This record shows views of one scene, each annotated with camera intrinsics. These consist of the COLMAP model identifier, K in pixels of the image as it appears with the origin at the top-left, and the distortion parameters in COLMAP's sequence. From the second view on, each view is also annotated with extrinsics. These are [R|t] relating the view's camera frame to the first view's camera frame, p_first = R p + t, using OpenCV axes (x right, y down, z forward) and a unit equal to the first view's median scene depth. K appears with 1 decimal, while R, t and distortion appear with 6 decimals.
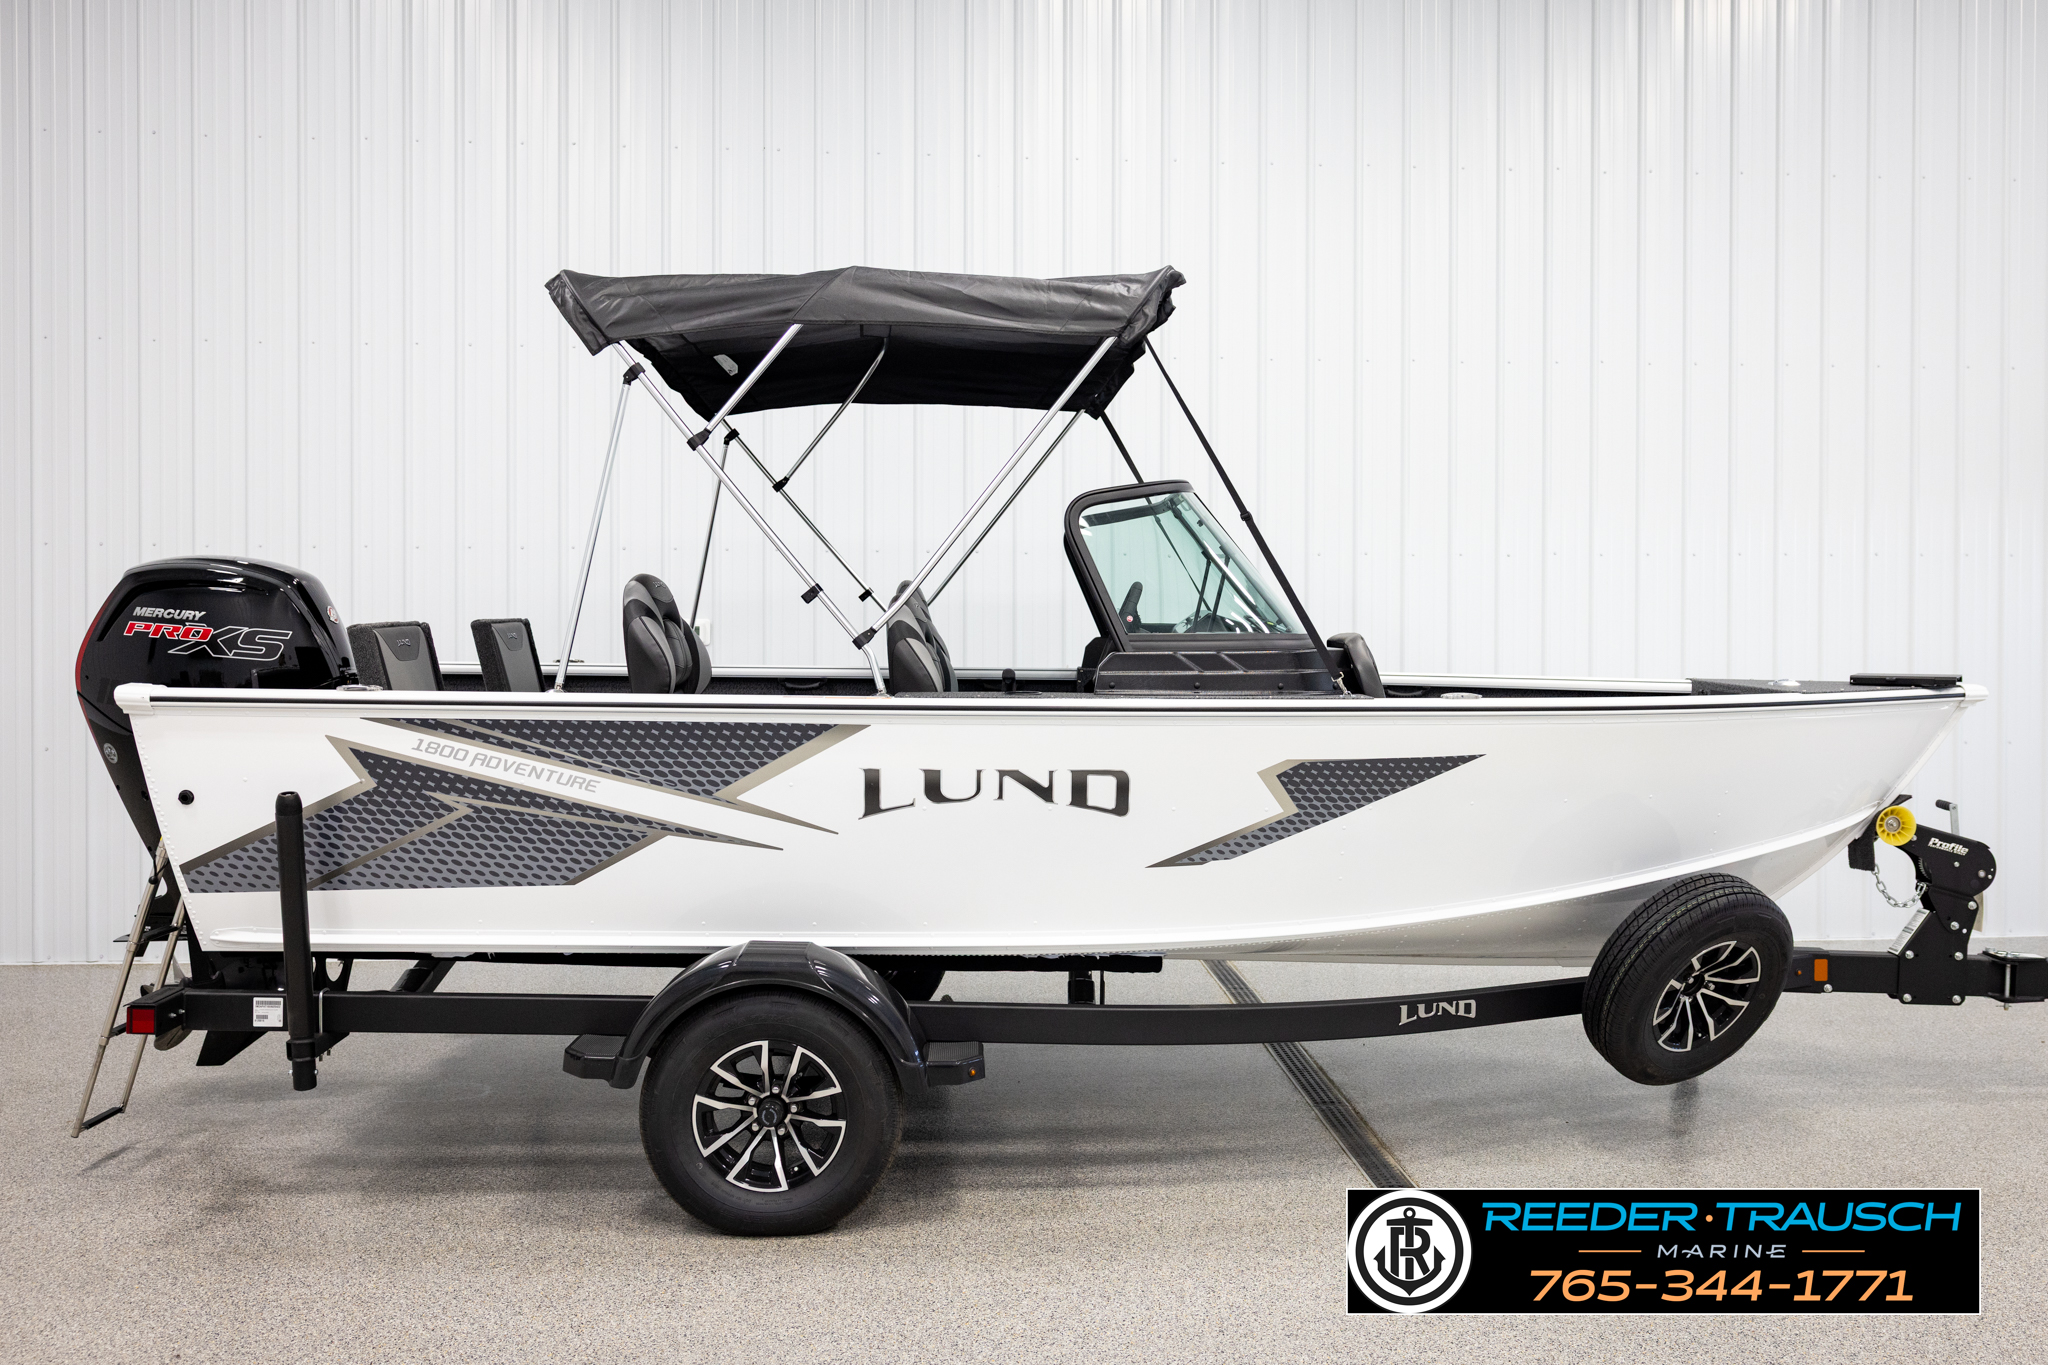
lens RADIAL K [[1910.4, 0, 1020.5], [0, 1910.4, 683.5], [0, 0, 1]] dist [-0.035647, 0.000000]
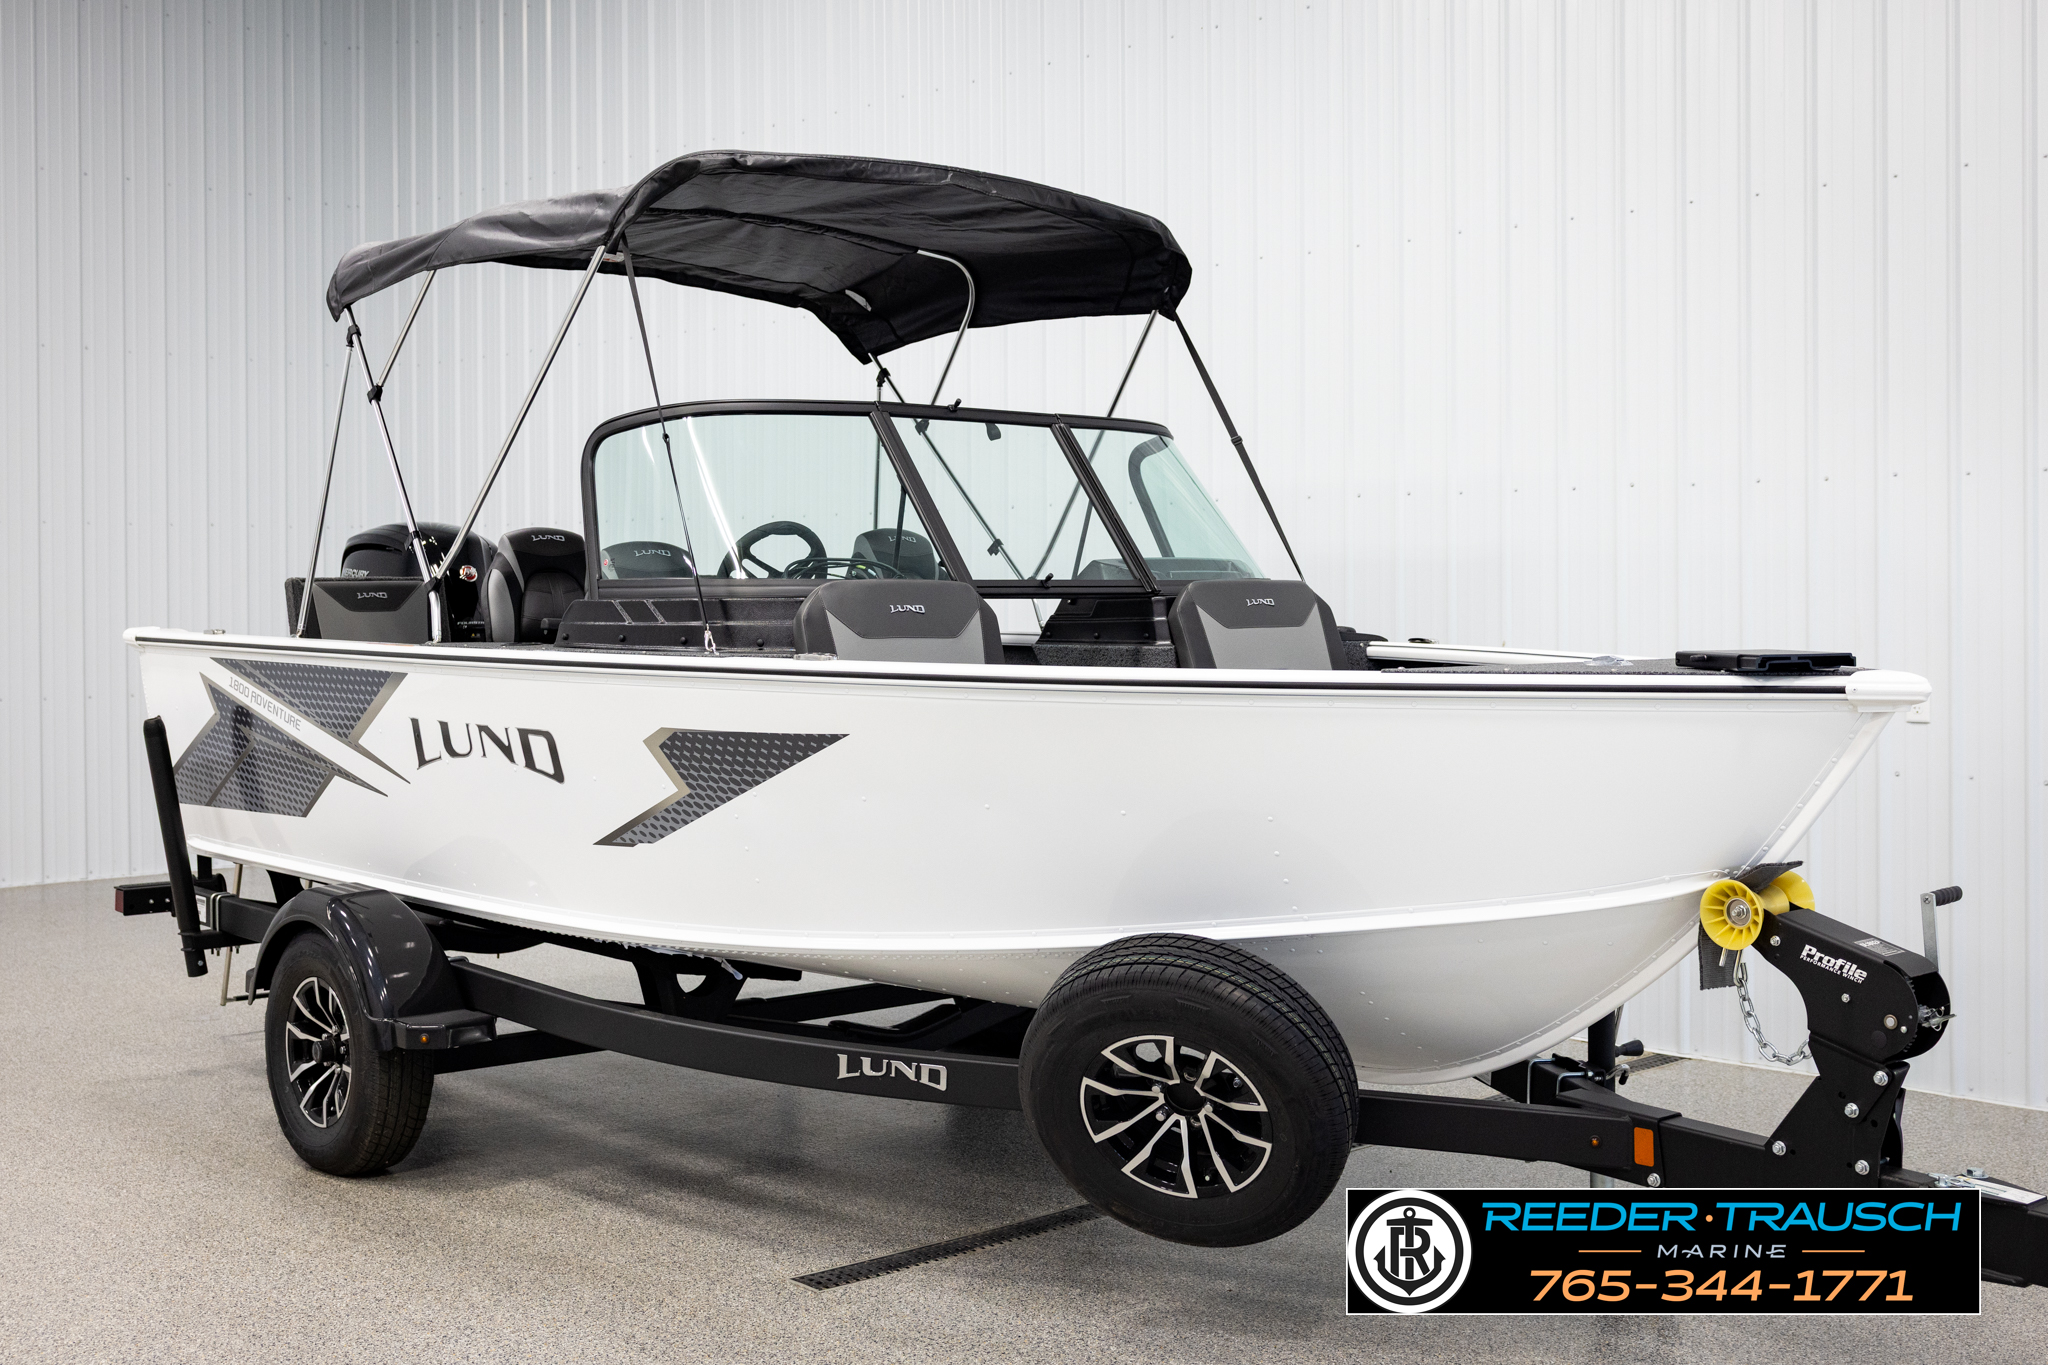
lens RADIAL K [[2301.9, 0, 1016.4], [0, 2301.9, 664.8], [0, 0, 1]] dist [-0.007267, 0.000000]
pose [[0.659729, 0.020410, -0.751226, 1.004590], [-0.029695, 0.999558, 0.001079, 0.006736], [0.750917, 0.021596, 0.660044, 0.451973]]
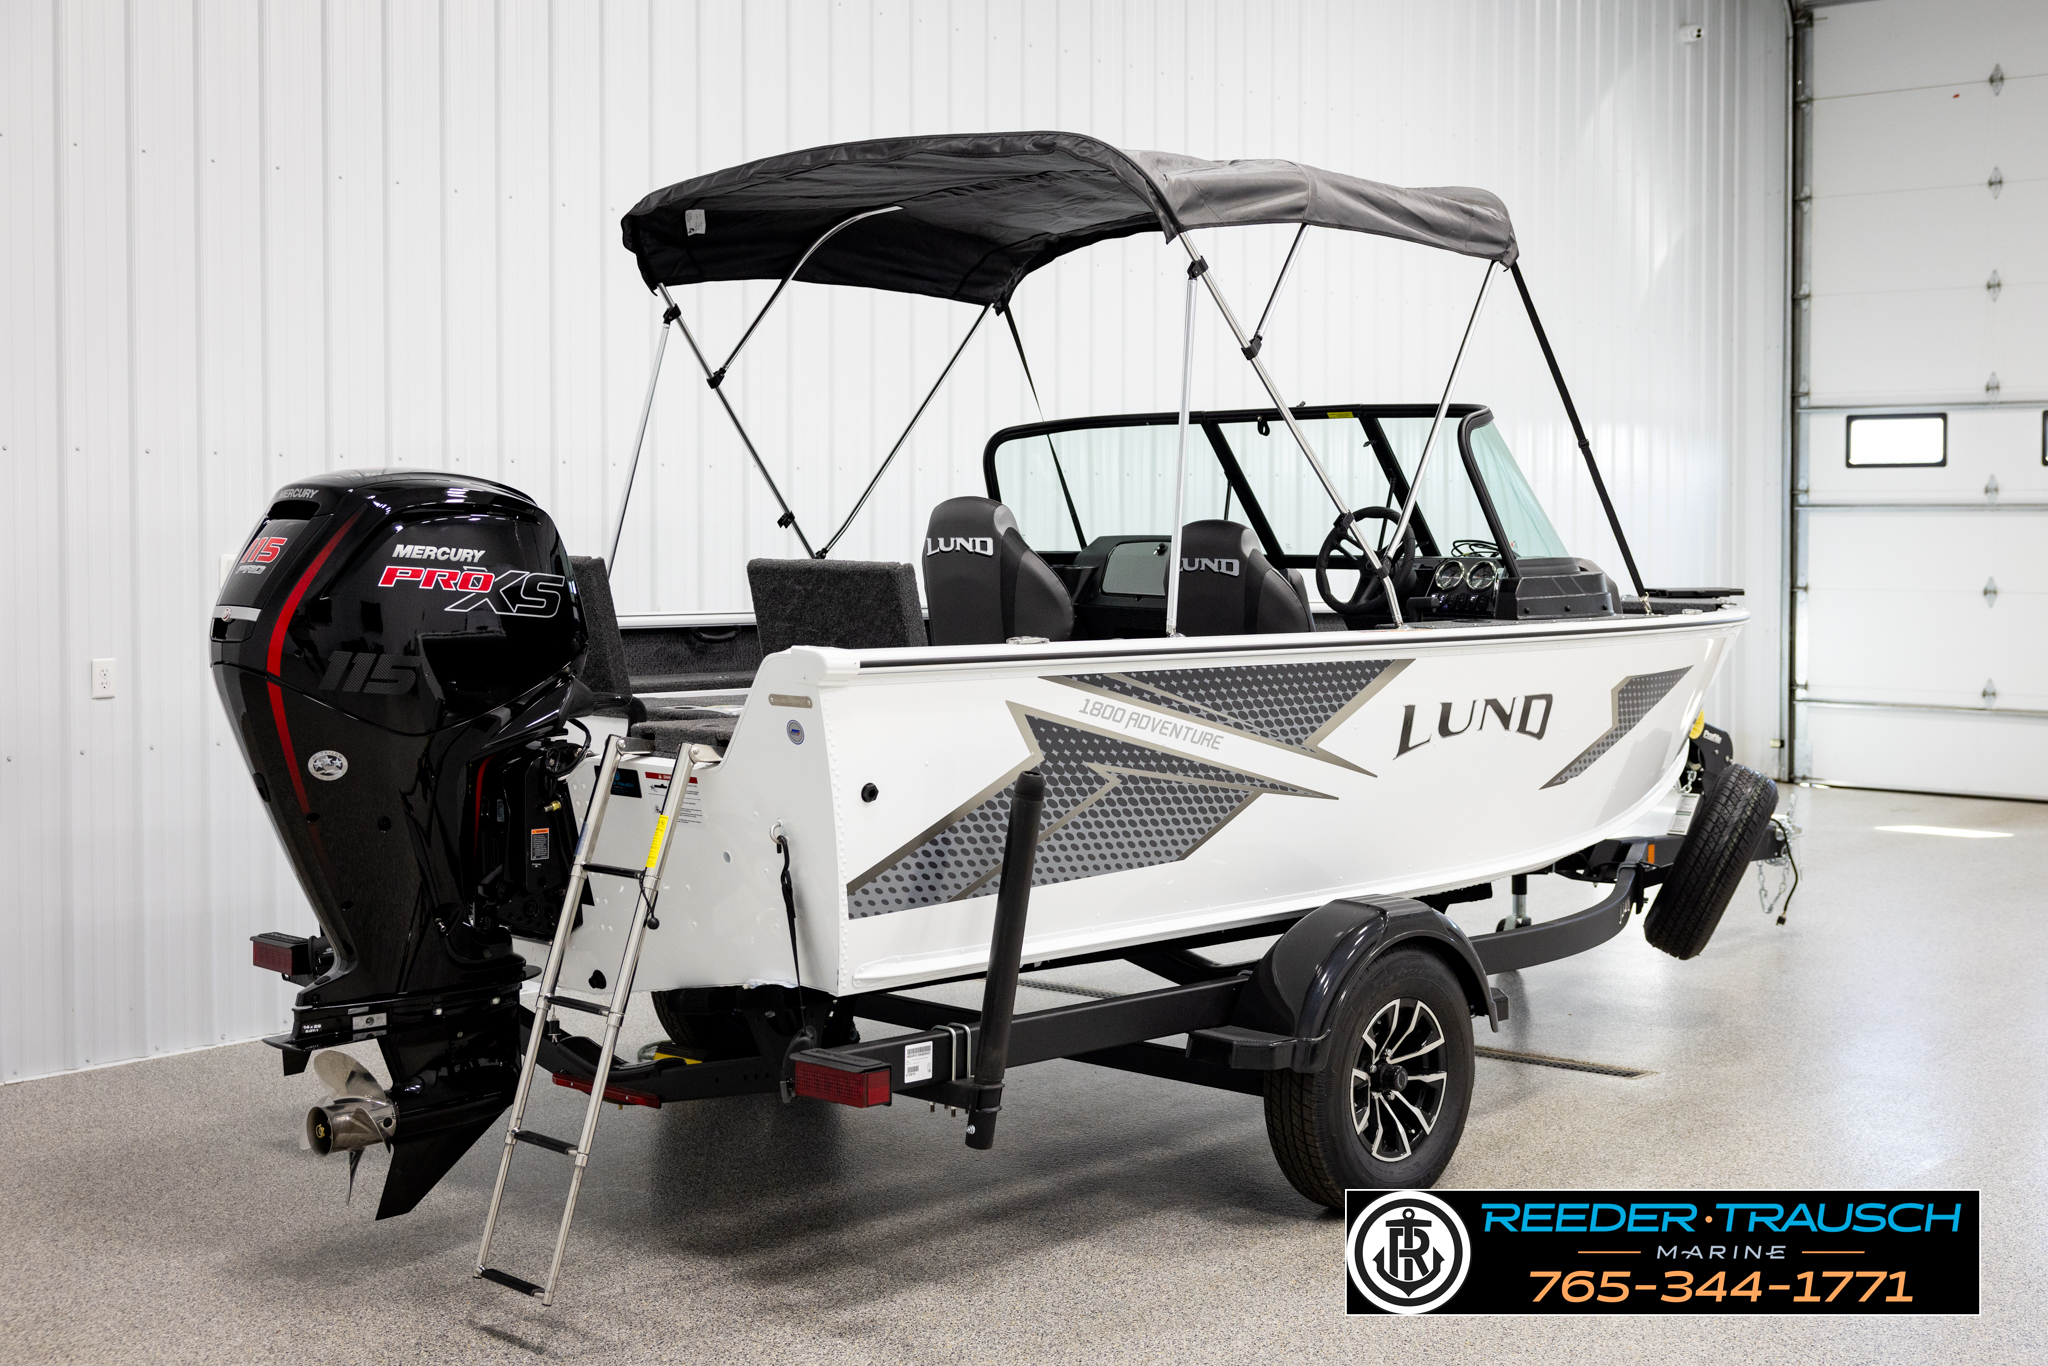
lens RADIAL K [[2709.2, 0, 1024.4], [0, 2709.2, 688.9], [0, 0, 1]] dist [-0.078710, 0.000000]
pose [[0.700604, -0.049593, 0.711825, -1.160770], [0.035318, 0.998769, 0.034822, -0.016939], [-0.712676, 0.000744, 0.701493, 0.192950]]
